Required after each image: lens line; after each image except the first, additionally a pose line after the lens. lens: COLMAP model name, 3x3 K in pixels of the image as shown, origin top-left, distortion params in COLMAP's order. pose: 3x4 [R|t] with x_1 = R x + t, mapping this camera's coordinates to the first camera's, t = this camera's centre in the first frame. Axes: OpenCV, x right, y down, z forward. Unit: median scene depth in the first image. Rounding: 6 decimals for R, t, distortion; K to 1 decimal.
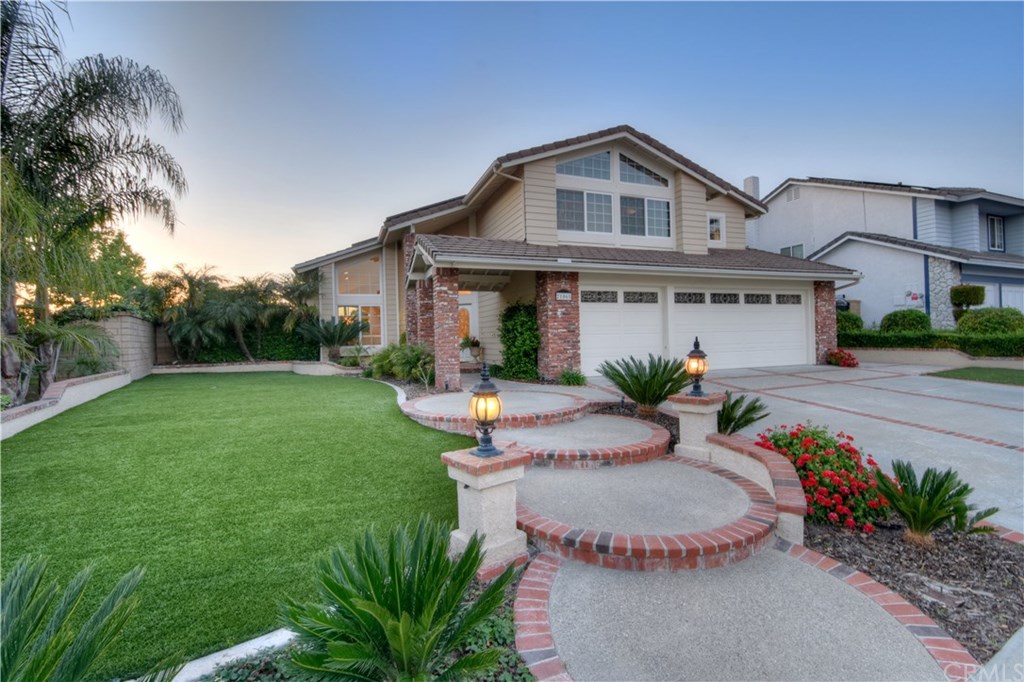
lens RADIAL K [[451.7, 0, 512.9], [0, 451.7, 334.3], [0, 0, 1]] dist [0.015664, -0.024609]
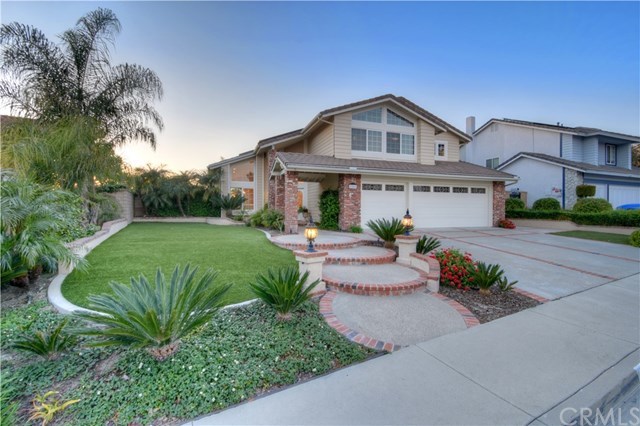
lens RADIAL K [[282.3, 0, 320.5], [0, 282.3, 208.8], [0, 0, 1]] dist [0.015664, -0.024609]
pose [[0.999268, 0.027218, -0.026897, 0.009151], [-0.026977, 0.999593, 0.009272, 0.002169], [0.027139, -0.008539, 0.999595, -0.162501]]
